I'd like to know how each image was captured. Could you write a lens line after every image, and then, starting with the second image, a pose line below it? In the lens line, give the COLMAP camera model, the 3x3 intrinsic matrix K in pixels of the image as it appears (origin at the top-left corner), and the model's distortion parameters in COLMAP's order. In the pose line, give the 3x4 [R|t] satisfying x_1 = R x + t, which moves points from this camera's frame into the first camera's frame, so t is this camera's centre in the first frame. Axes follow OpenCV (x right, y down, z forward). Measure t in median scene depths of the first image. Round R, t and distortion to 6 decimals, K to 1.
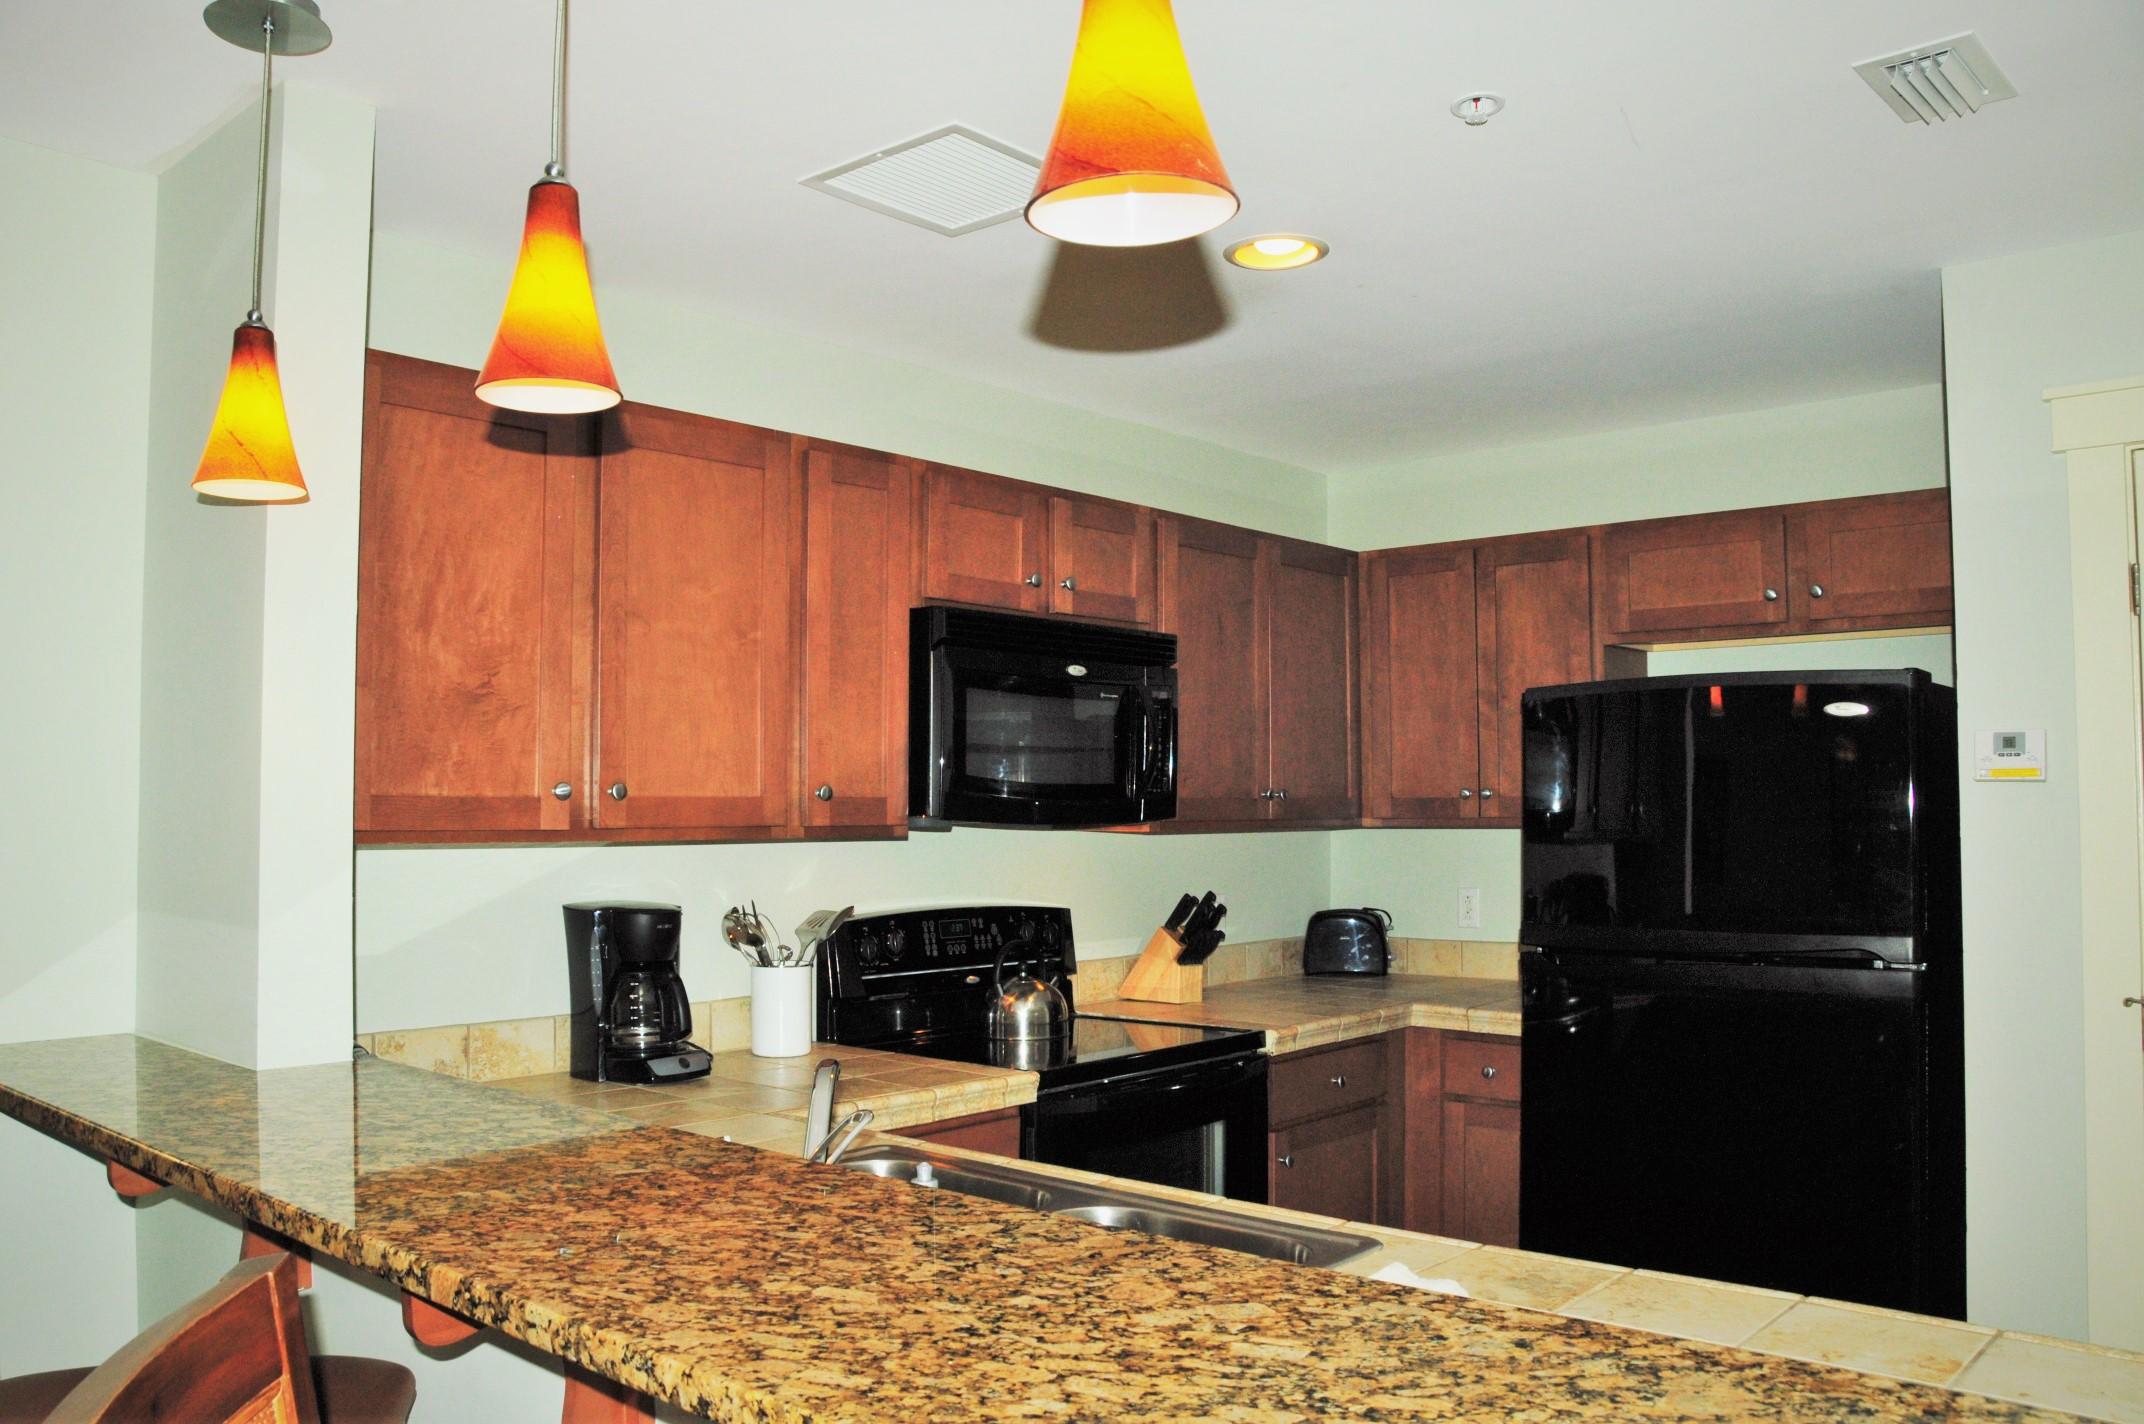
lens RADIAL K [[1660.5, 0, 1072.0], [0, 1660.5, 712.0], [0, 0, 1]] dist [-0.111400, 0.004436]
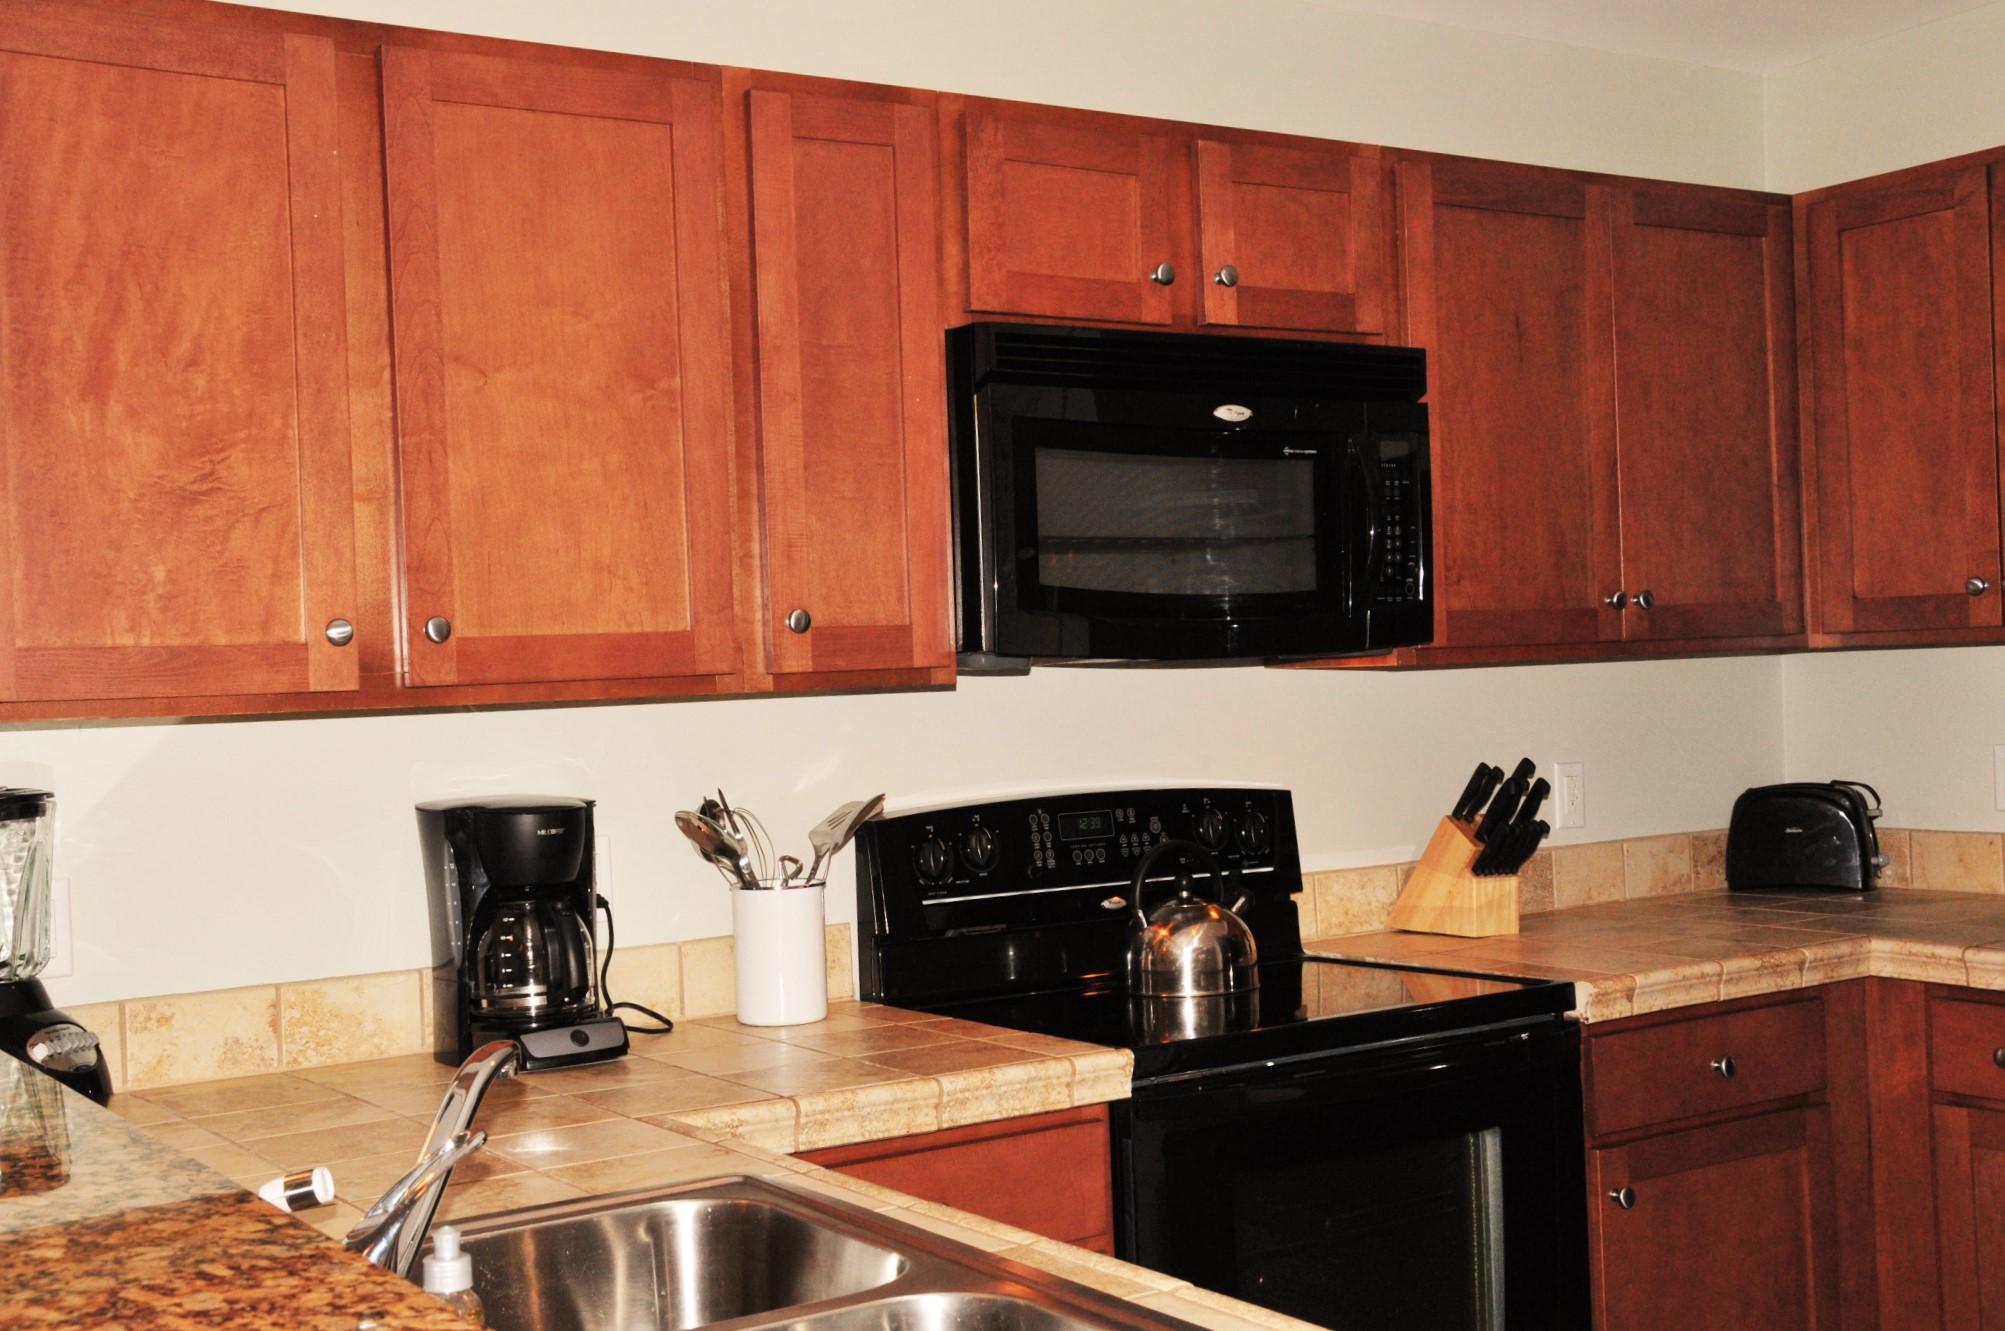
lens RADIAL K [[2322.5, 0, 1002.5], [0, 2322.5, 665.5], [0, 0, 1]] dist [0.016855, 0.076001]
pose [[0.965757, -0.035618, -0.256992, 0.149472], [0.051035, 0.997259, 0.053568, 0.019805], [0.254380, -0.064849, 0.964928, 0.129107]]
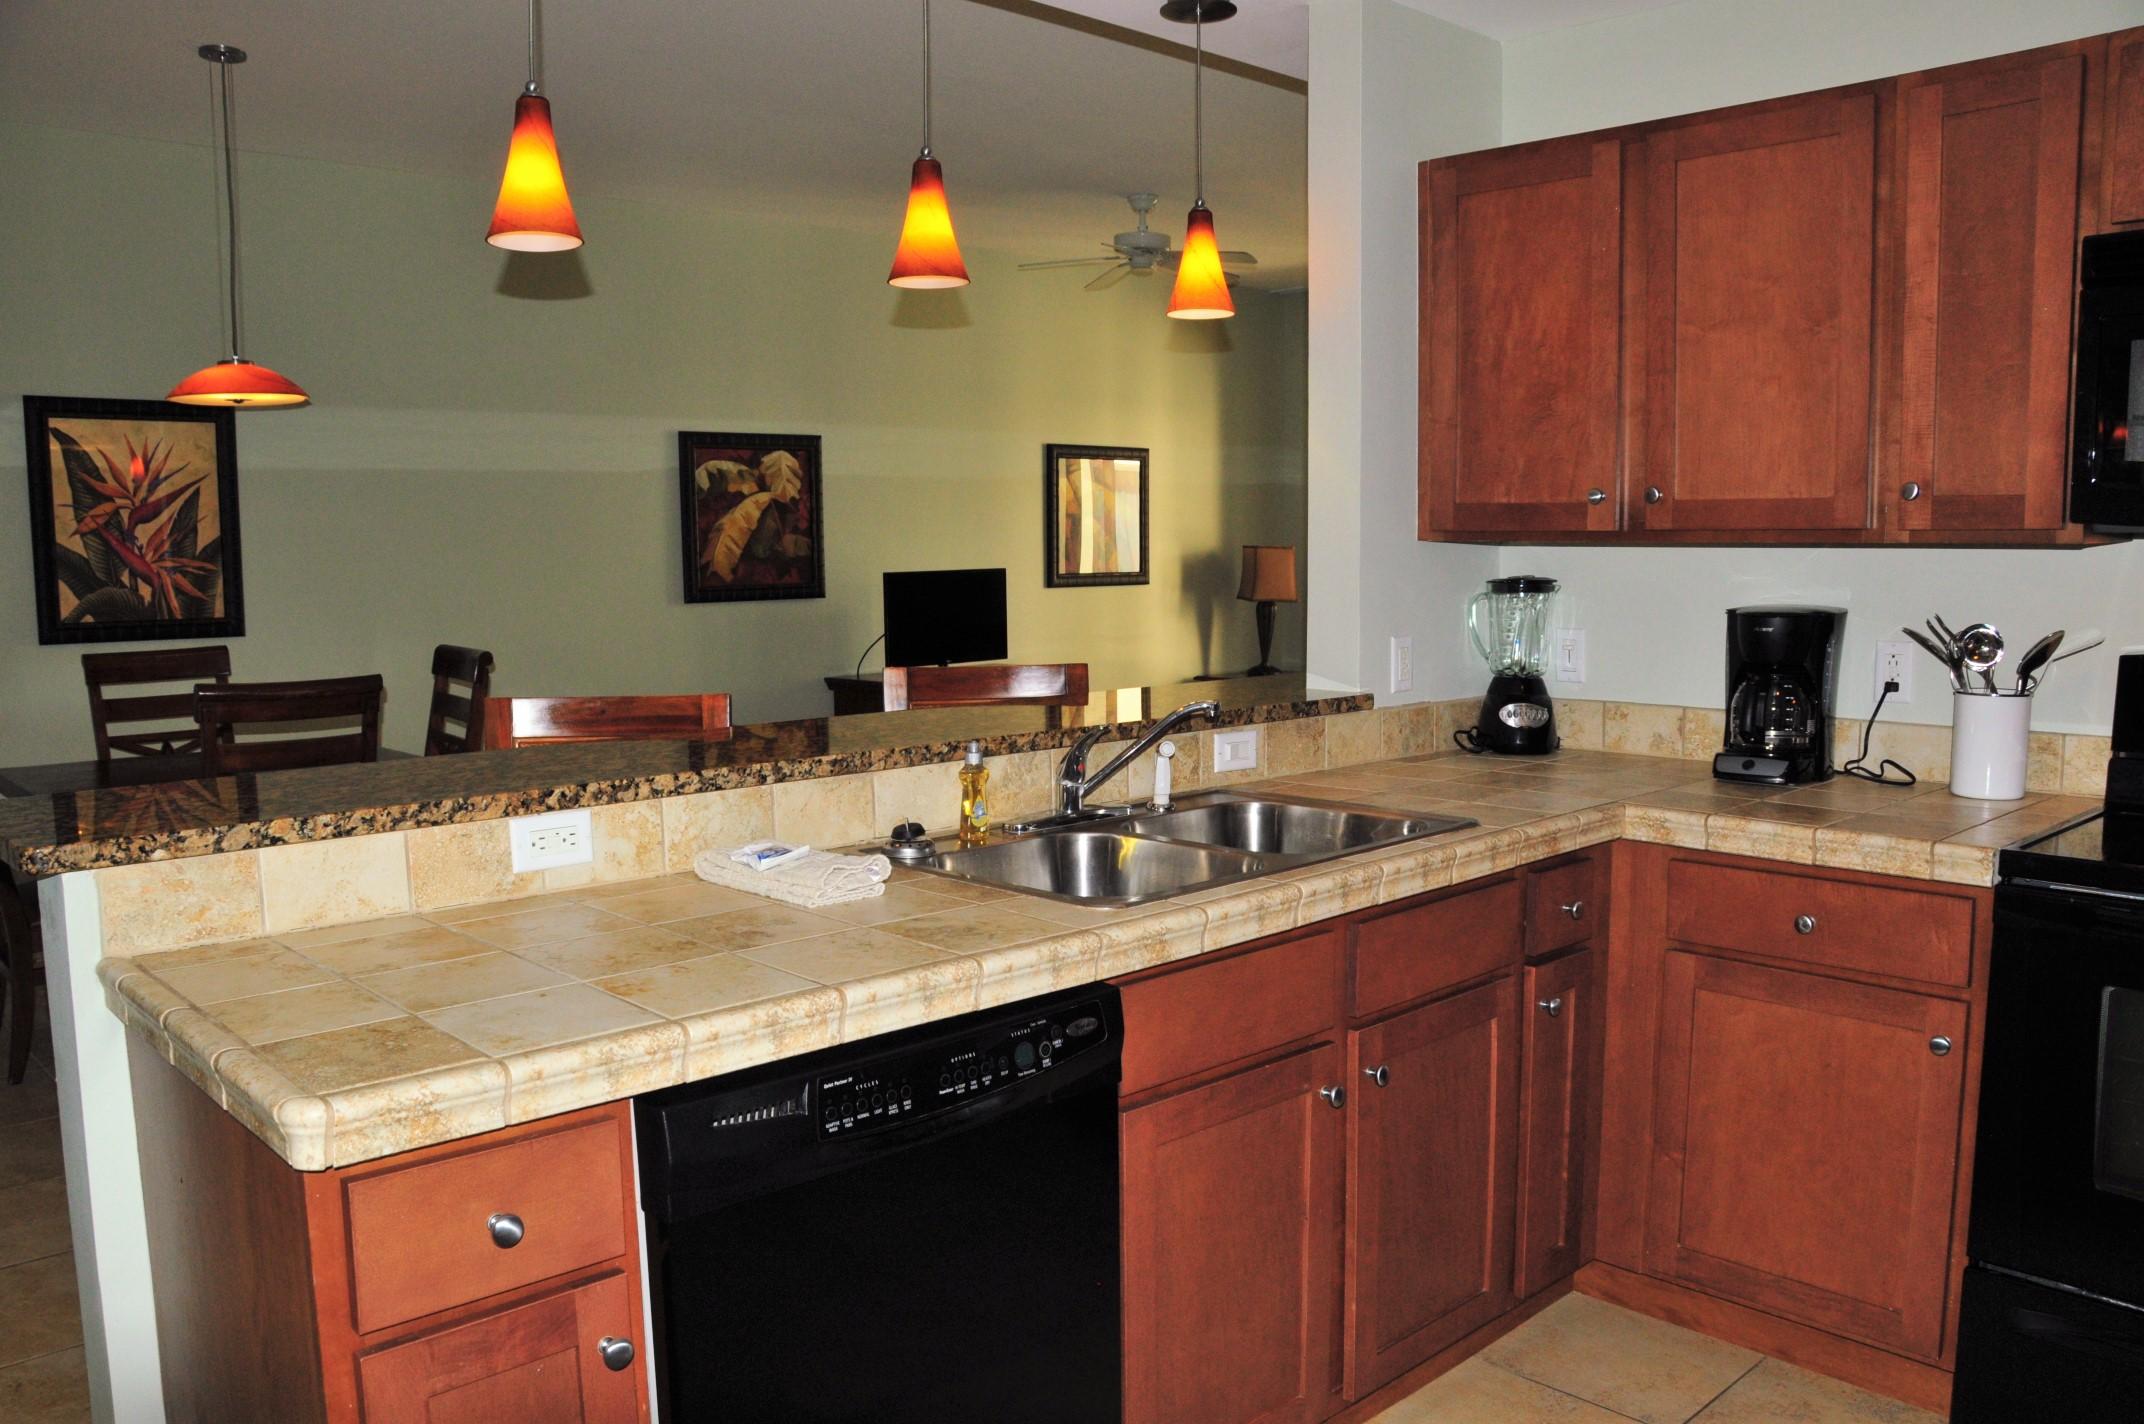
lens RADIAL K [[1660.5, 0, 1072.0], [0, 1660.5, 712.0], [0, 0, 1]] dist [-0.111400, 0.004436]
pose [[-0.091611, 0.106515, -0.990082, 0.675502], [0.067260, 0.992654, 0.100568, 0.045571], [0.993521, -0.057380, -0.098102, 0.592009]]
